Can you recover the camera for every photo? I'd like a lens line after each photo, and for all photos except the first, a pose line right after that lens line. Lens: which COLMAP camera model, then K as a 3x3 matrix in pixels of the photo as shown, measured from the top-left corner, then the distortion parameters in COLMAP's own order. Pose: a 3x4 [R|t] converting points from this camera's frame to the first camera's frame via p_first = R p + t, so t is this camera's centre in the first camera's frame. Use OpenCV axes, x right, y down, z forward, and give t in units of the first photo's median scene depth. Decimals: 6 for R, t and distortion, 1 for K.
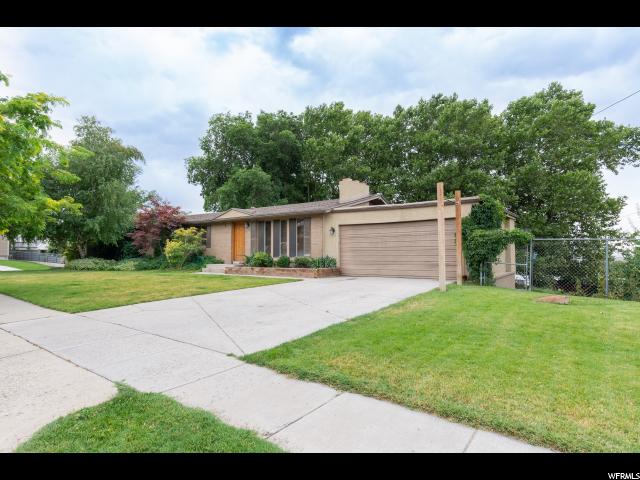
lens RADIAL K [[306.6, 0, 320.0], [0, 306.6, 240.0], [0, 0, 1]] dist [0.000788, -0.000078]
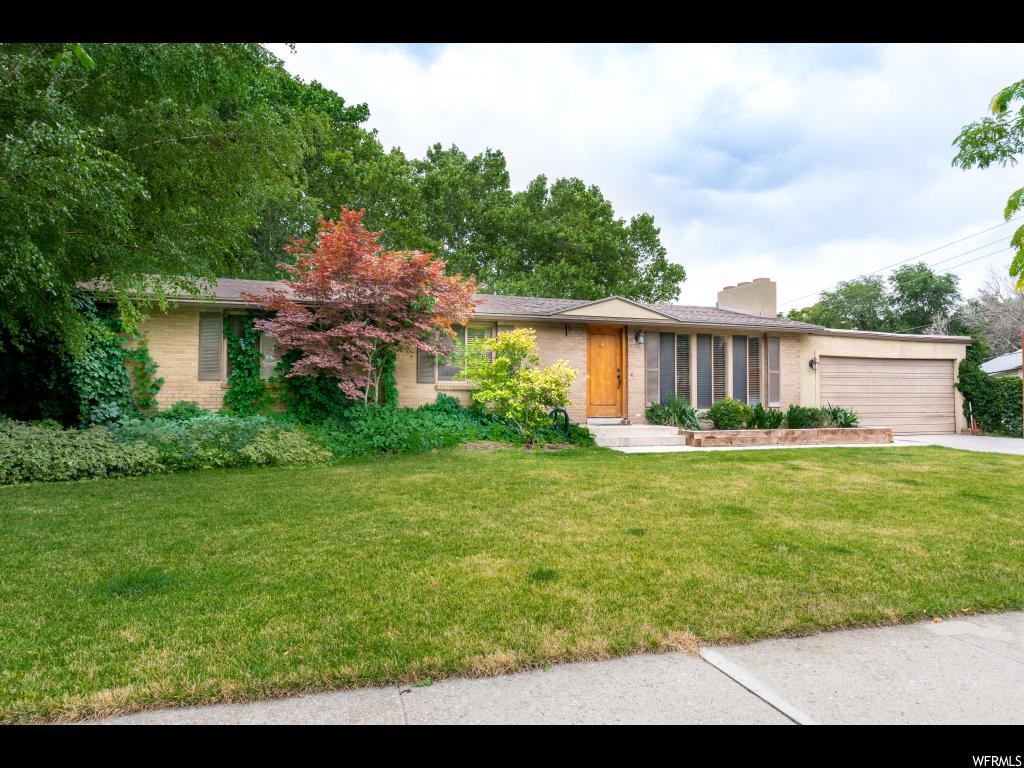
lens RADIAL K [[503.8, 0, 512.0], [0, 503.8, 384.0], [0, 0, 1]] dist [-0.002290, -0.000365]
pose [[0.678263, 0.025666, 0.734370, -1.045280], [-0.039696, 0.999210, 0.001740, 0.029993], [-0.733746, -0.030332, 0.678747, 0.726695]]
